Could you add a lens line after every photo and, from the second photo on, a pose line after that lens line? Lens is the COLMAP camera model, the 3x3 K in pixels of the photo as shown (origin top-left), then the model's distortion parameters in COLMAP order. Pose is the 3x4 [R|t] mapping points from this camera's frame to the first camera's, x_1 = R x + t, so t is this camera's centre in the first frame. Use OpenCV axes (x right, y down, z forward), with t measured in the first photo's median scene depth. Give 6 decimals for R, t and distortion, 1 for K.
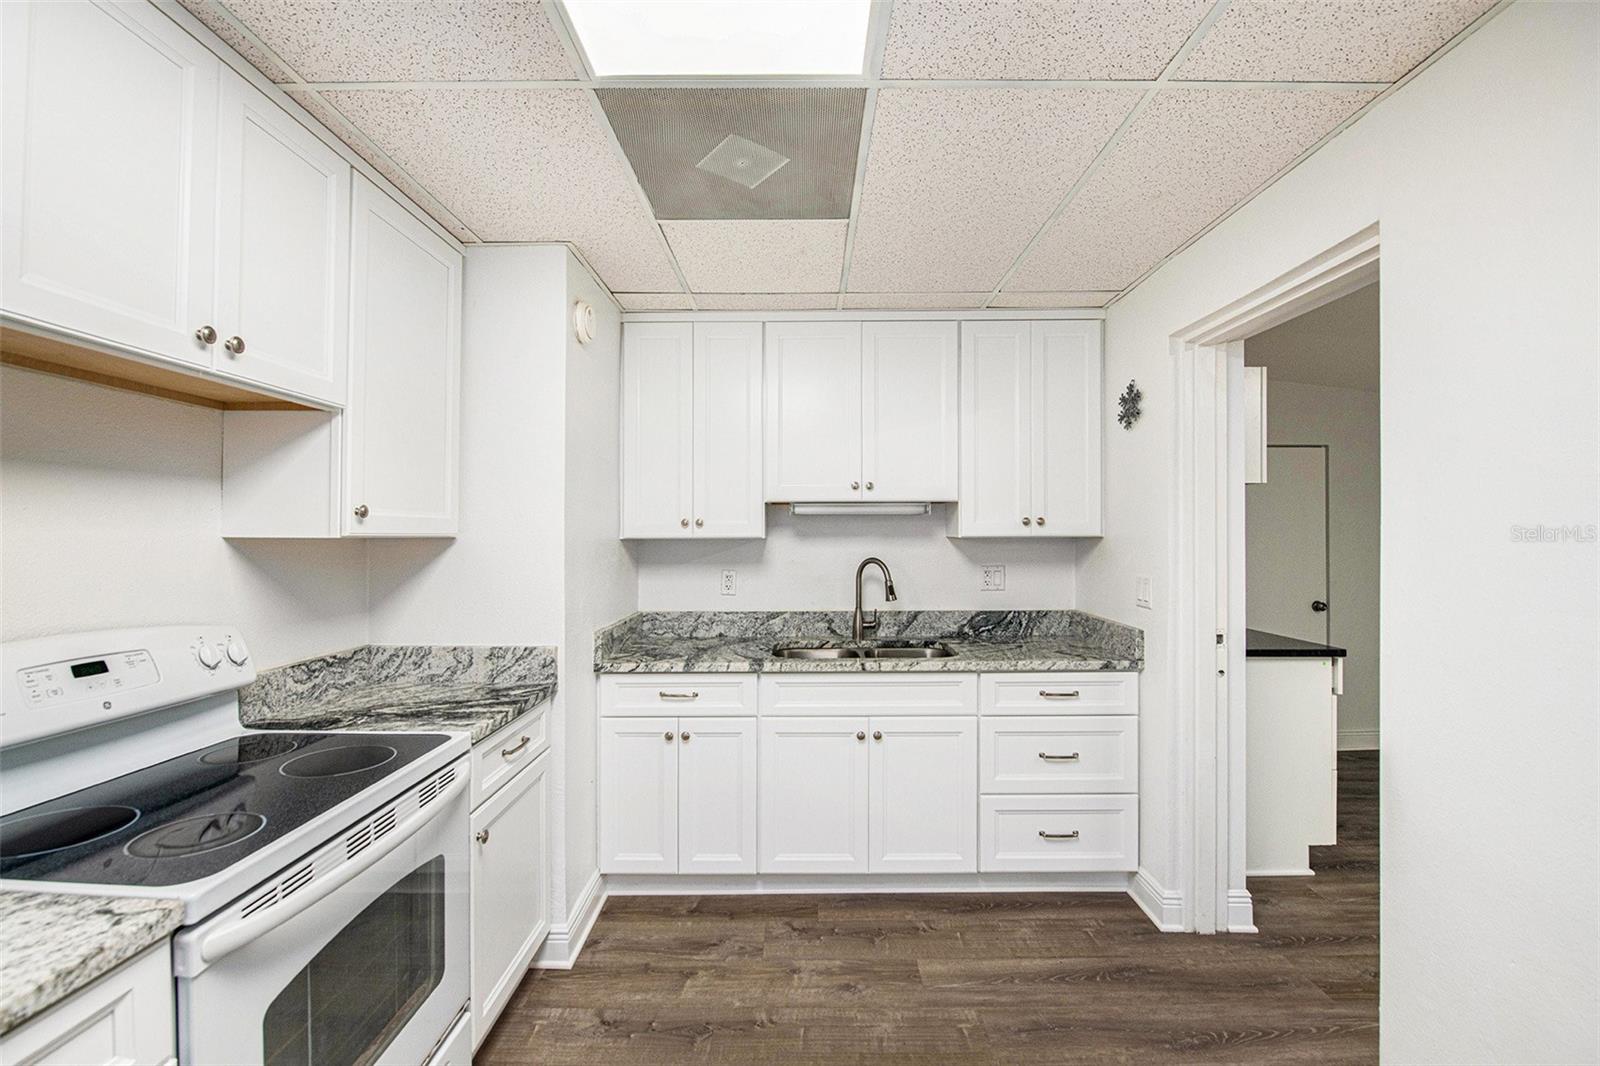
lens RADIAL K [[652.8, 0, 785.7], [0, 652.8, 539.0], [0, 0, 1]] dist [-0.010068, -0.002300]
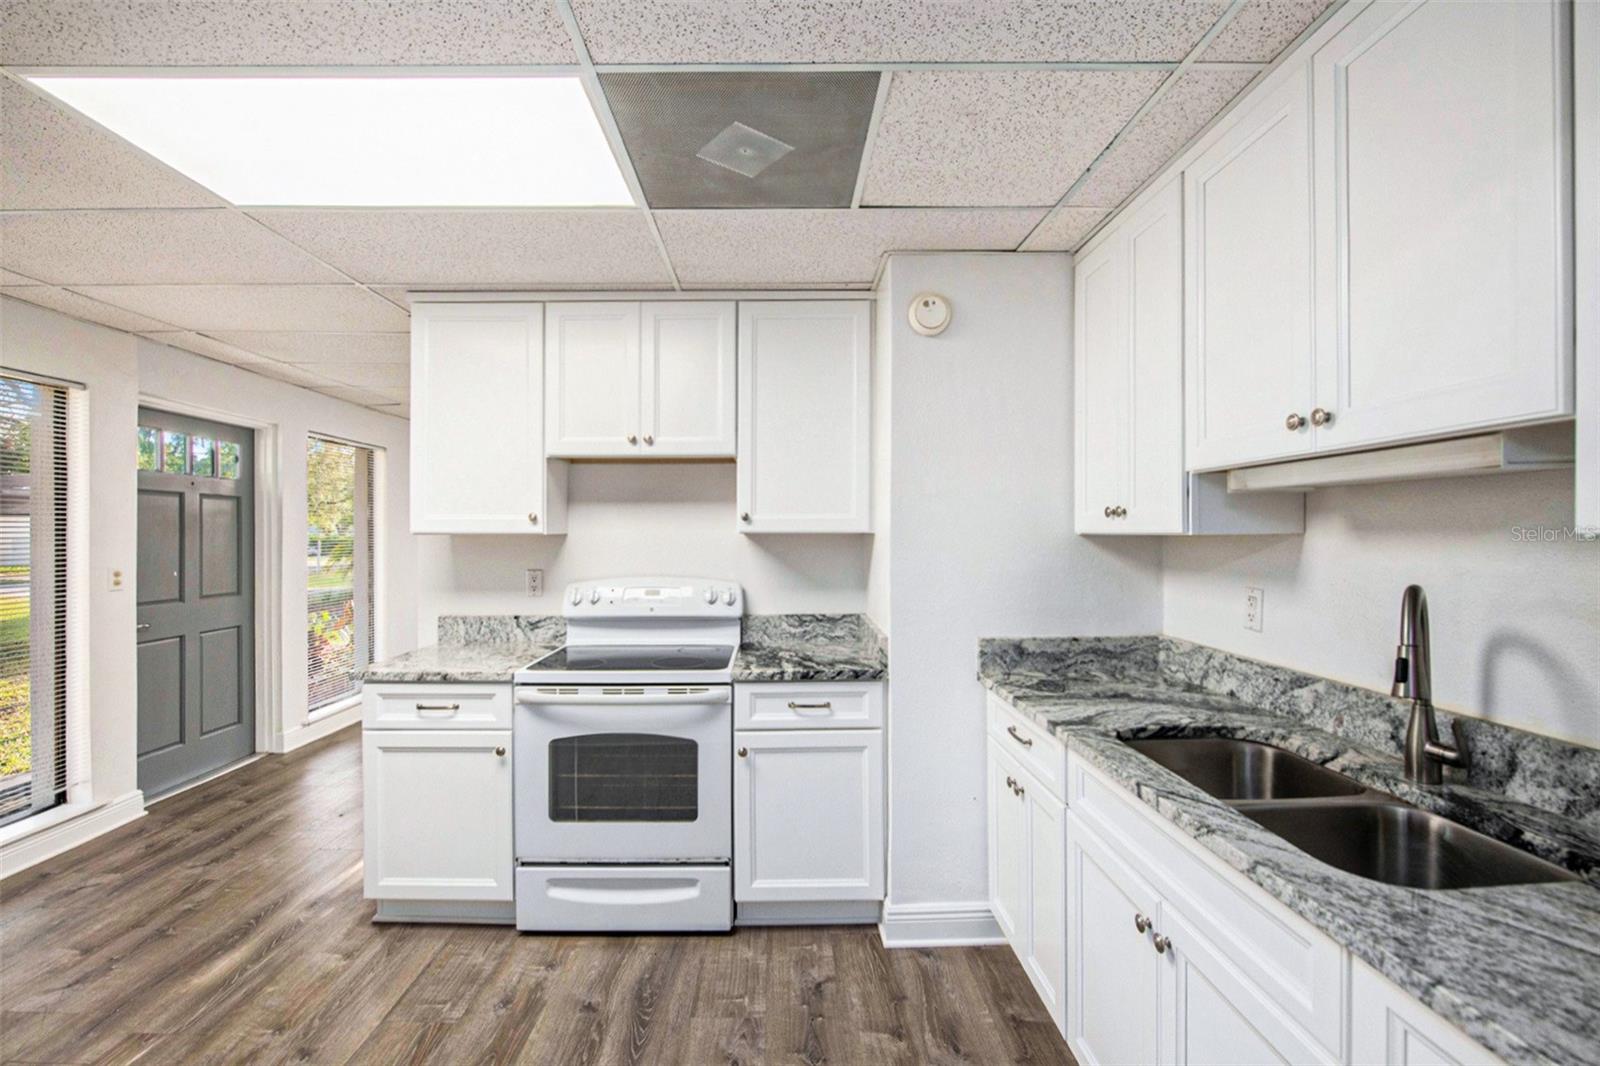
lens RADIAL K [[652.8, 0, 783.0], [0, 652.8, 528.6], [0, 0, 1]] dist [-0.010068, -0.002300]
pose [[0.024626, -0.004277, -0.999688, 0.774711], [0.001853, 0.999989, -0.004233, -0.007906], [0.999695, -0.001748, 0.024634, 0.885110]]
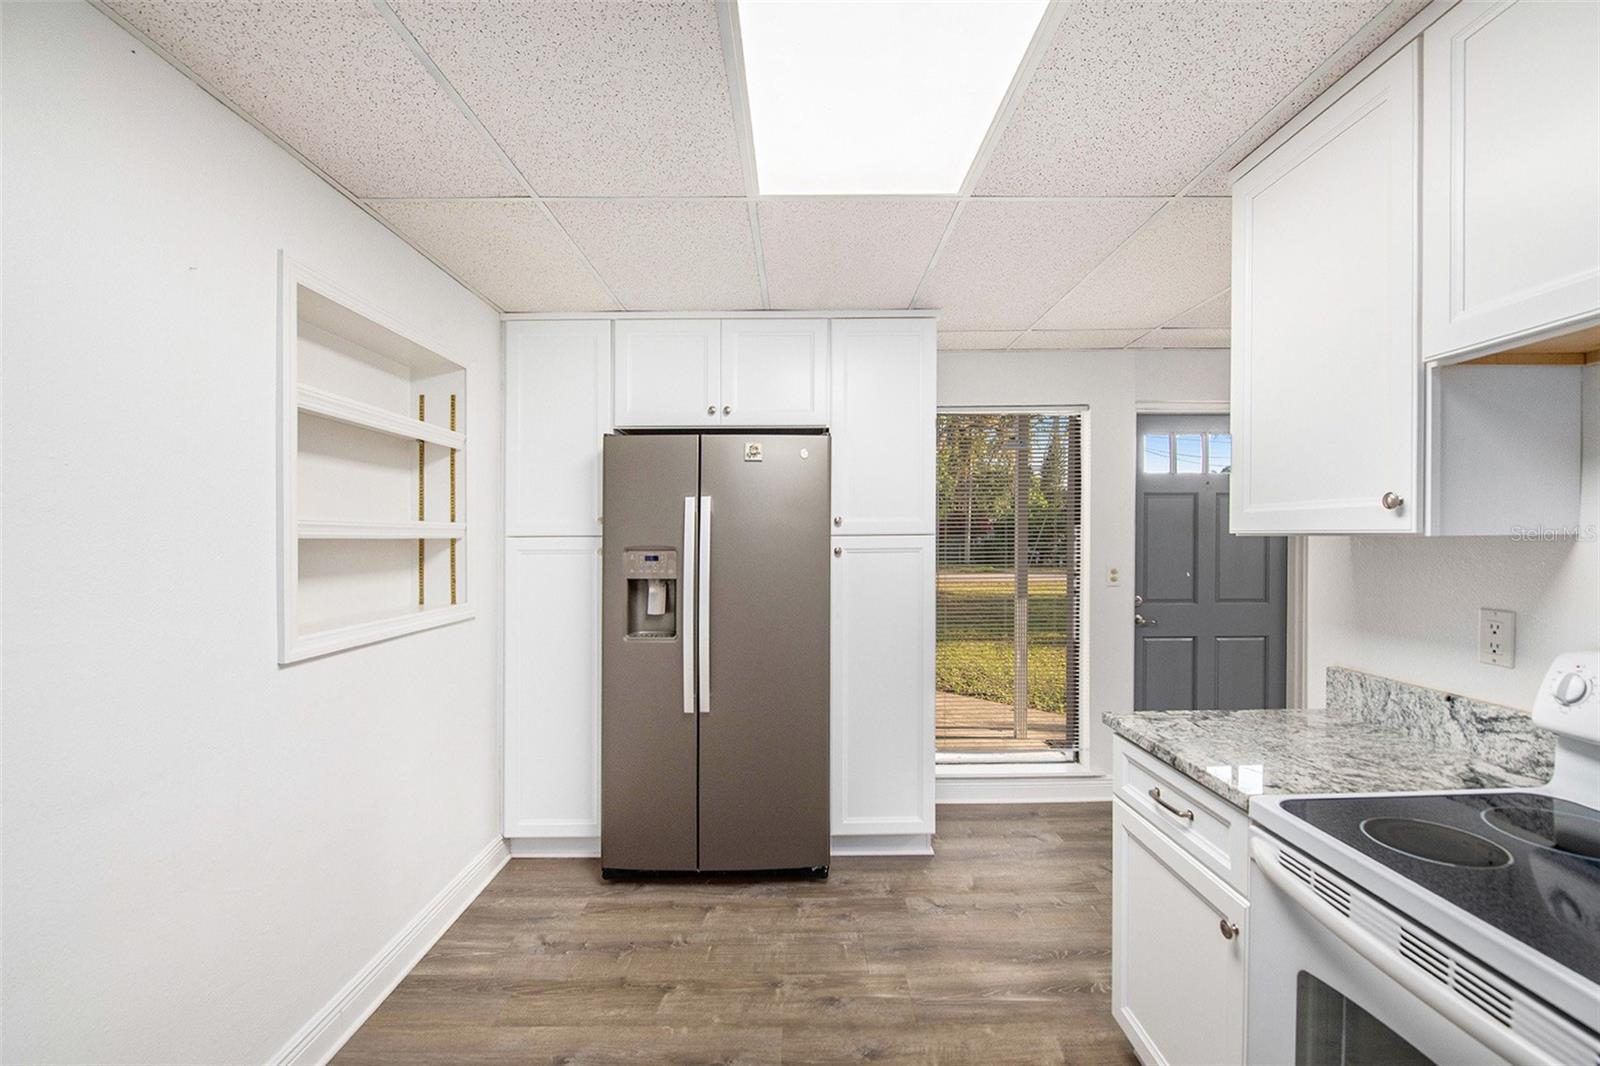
lens RADIAL K [[652.8, 0, 791.9], [0, 652.8, 535.1], [0, 0, 1]] dist [-0.010068, -0.002300]
pose [[-0.999683, 0.010888, -0.022722, 0.038195], [0.010985, 0.999931, -0.004174, -0.006141], [0.022674, -0.004422, -0.999733, 1.037264]]
